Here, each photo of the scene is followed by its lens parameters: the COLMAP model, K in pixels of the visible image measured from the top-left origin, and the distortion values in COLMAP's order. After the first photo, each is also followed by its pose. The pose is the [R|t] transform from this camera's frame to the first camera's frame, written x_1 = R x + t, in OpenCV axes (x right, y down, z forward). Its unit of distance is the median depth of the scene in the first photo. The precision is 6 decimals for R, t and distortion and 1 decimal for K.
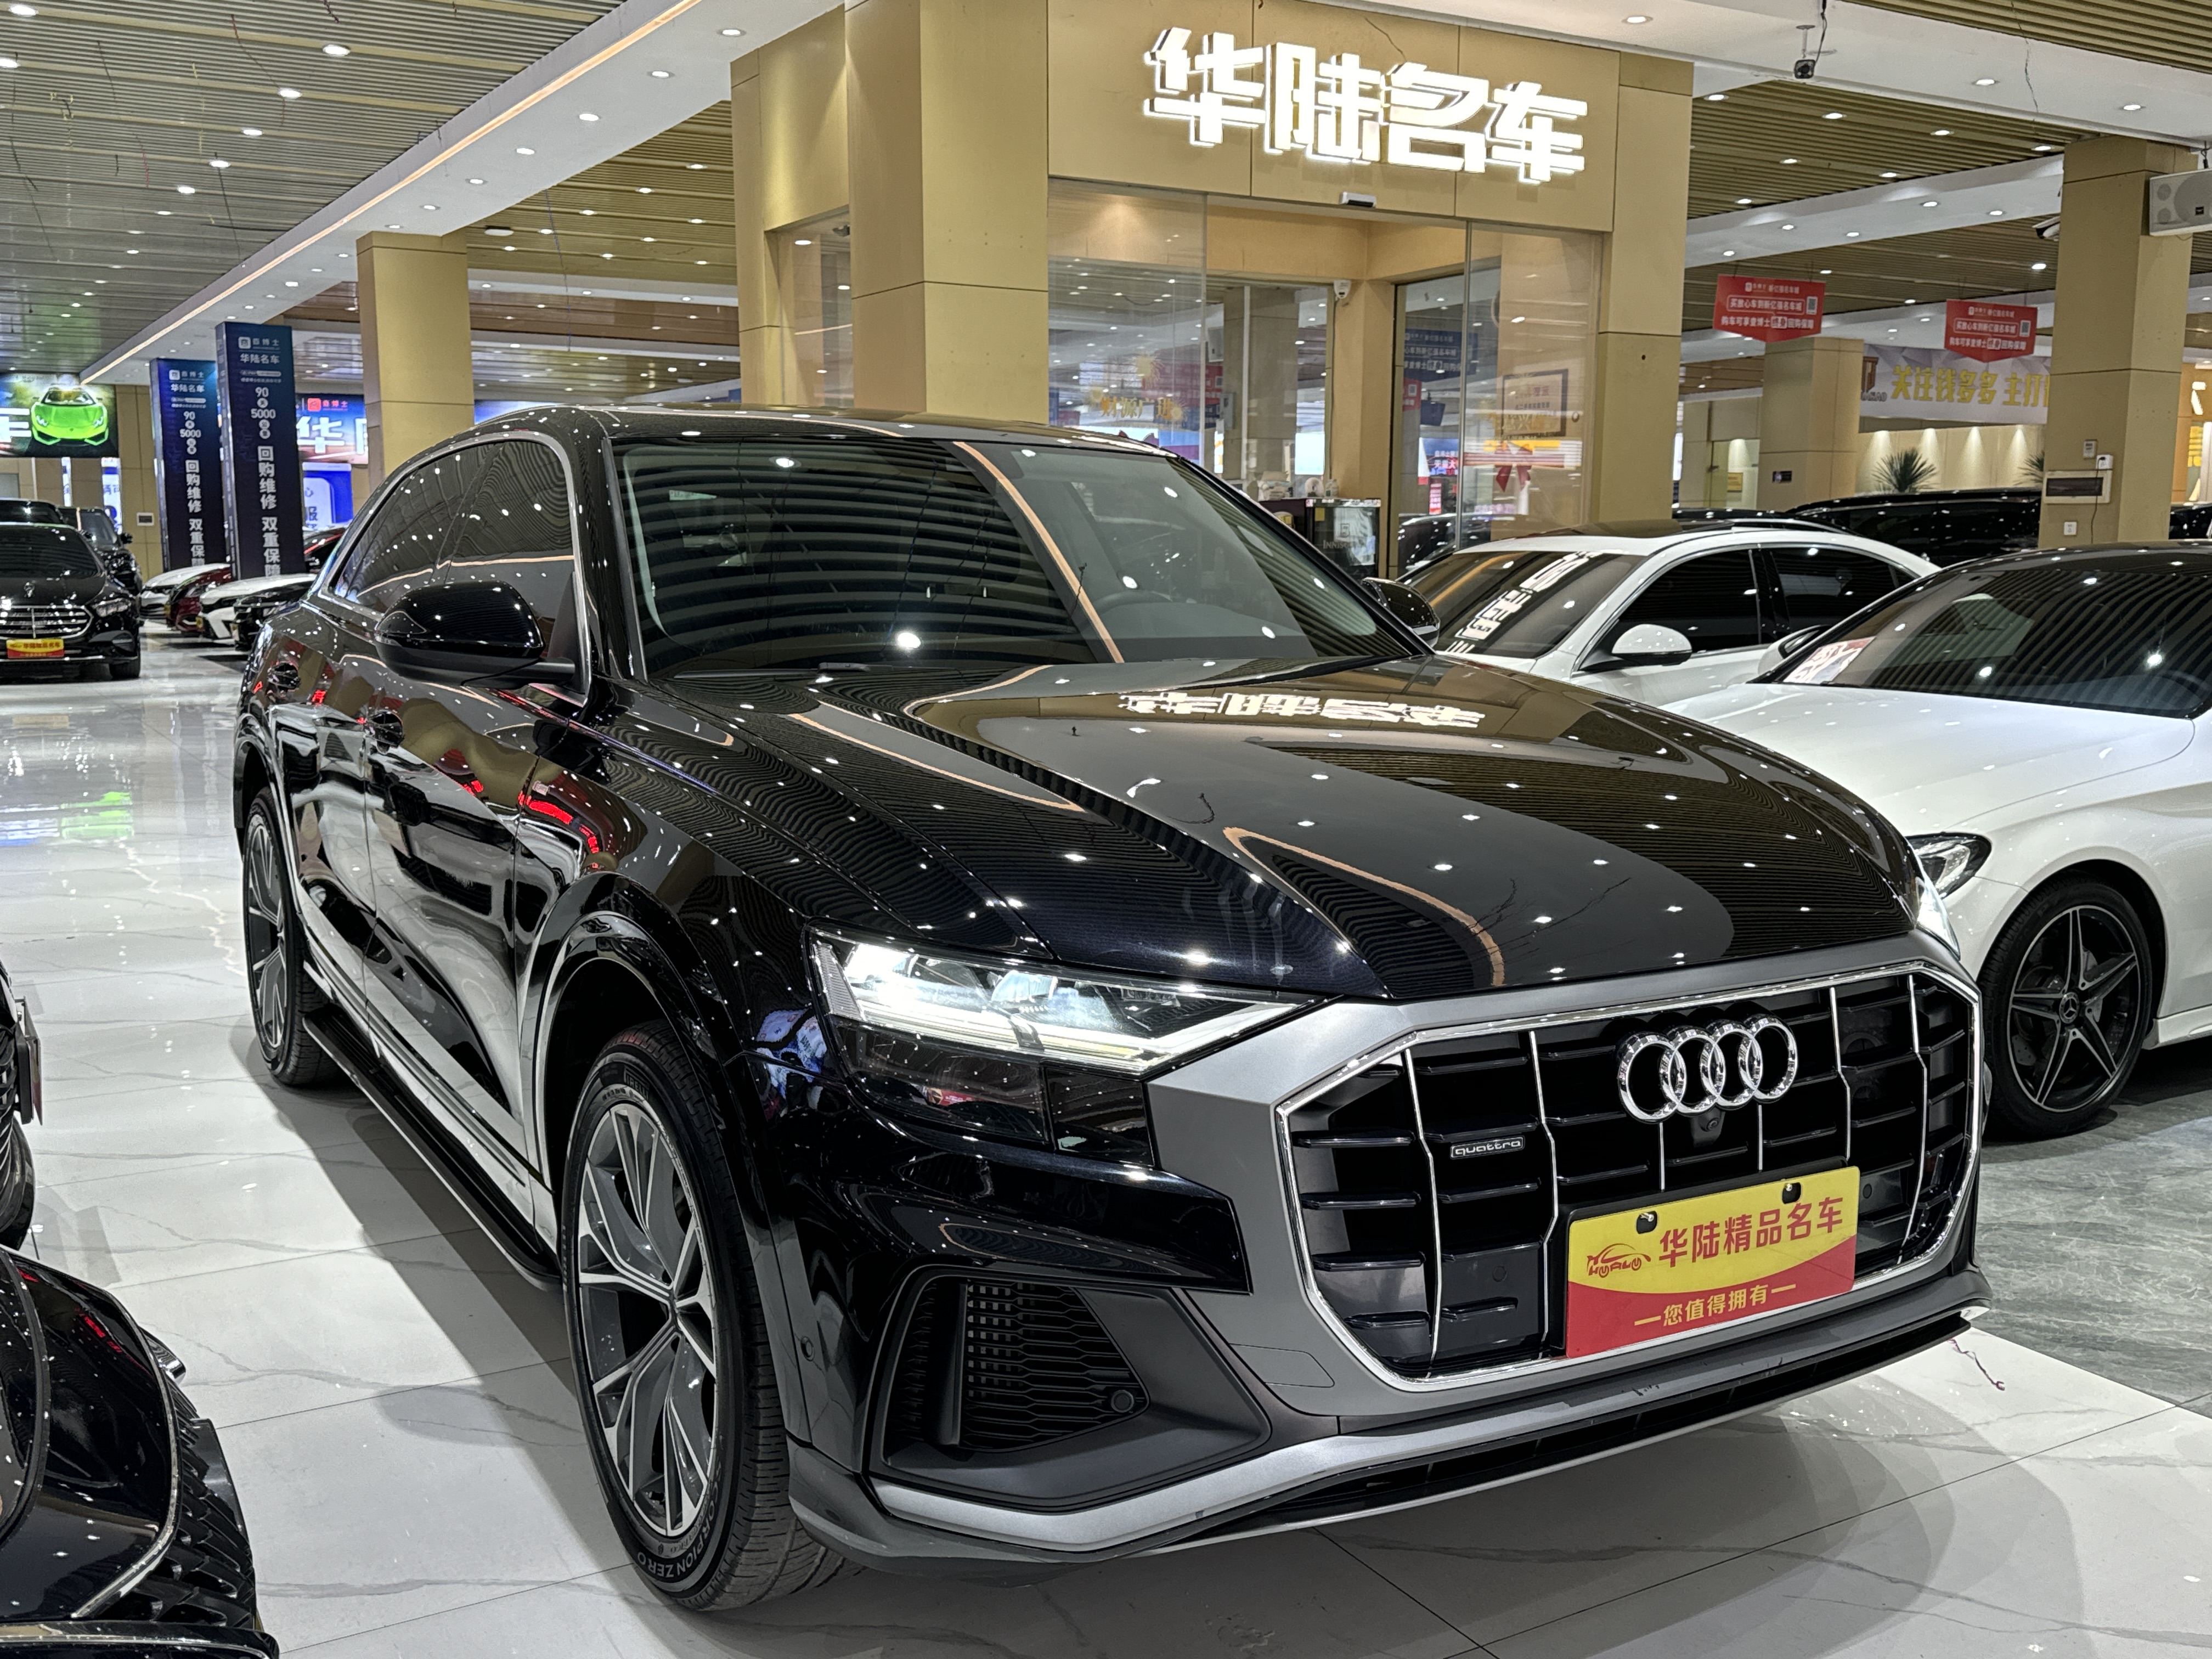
lens RADIAL K [[2093.9, 0, 981.0], [0, 2093.9, 836.6], [0, 0, 1]] dist [0.240932, -0.591735]
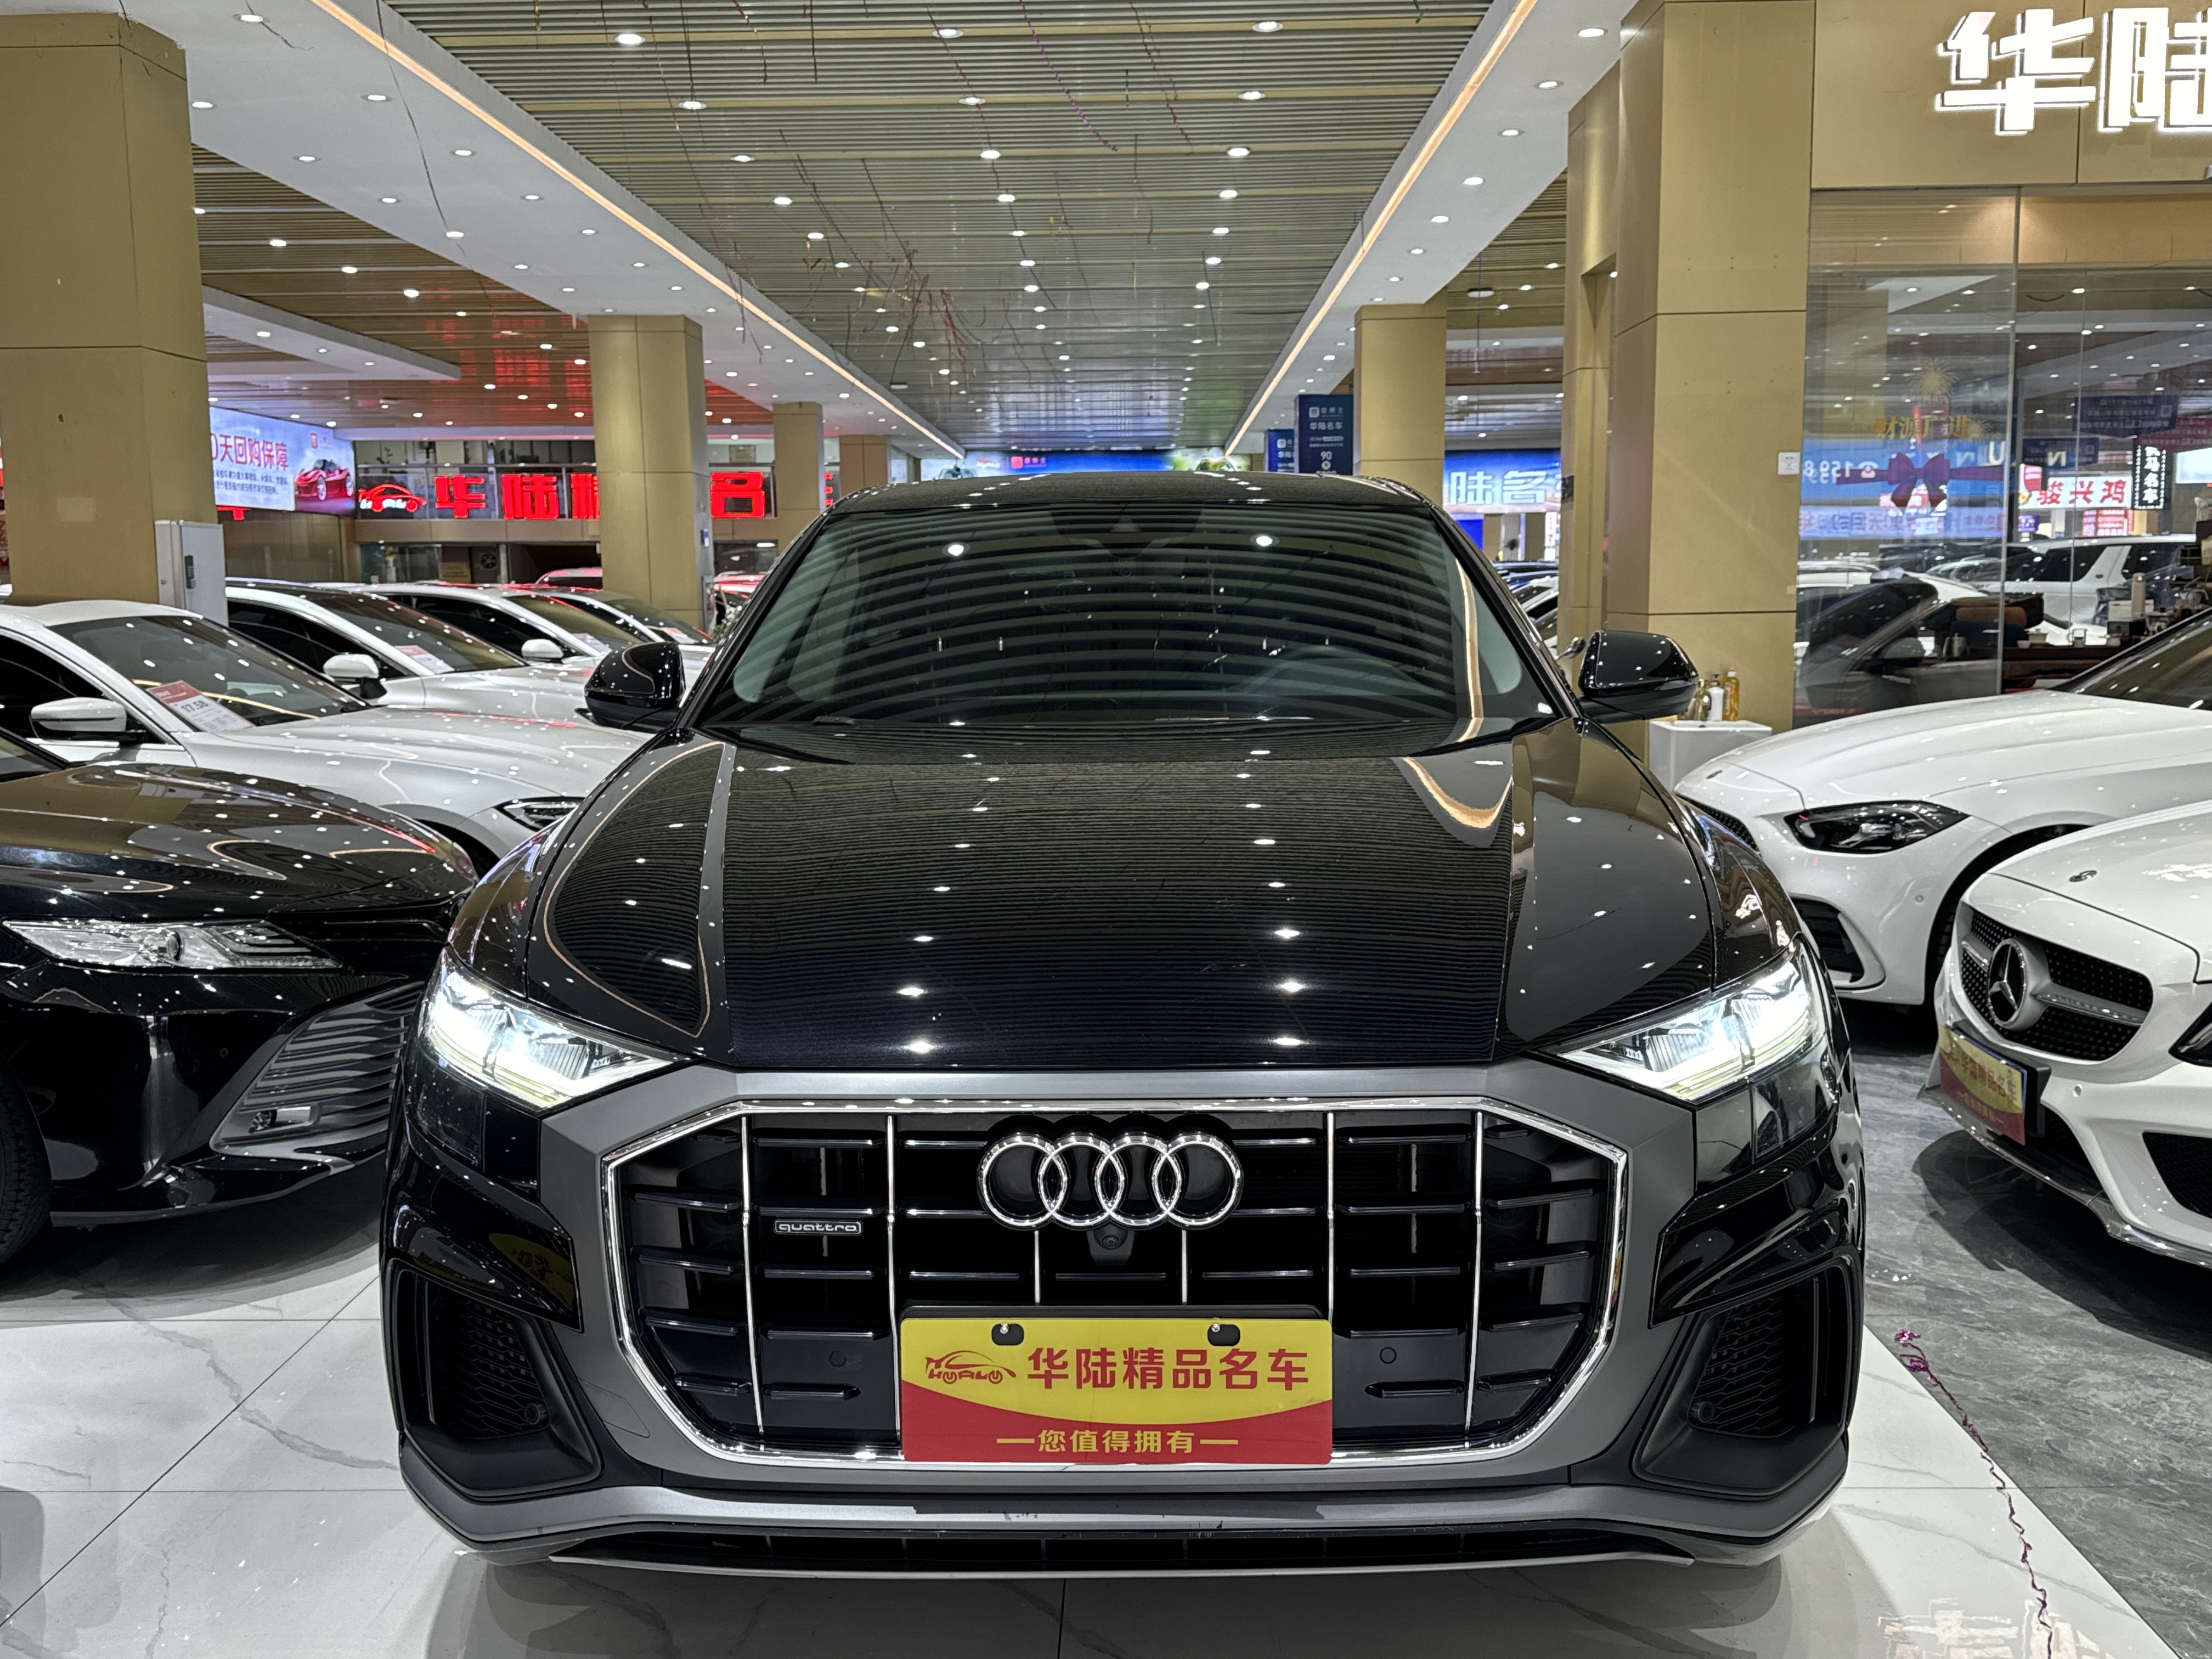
lens RADIAL K [[1986.4, 0, 1106.0], [0, 1986.4, 829.5], [0, 0, 1]] dist [0.093981, -0.118105]
pose [[0.847271, 0.050616, -0.528743, 0.763851], [-0.056640, 0.998383, 0.004813, -0.044617], [0.528132, 0.025870, 0.848768, 0.263605]]
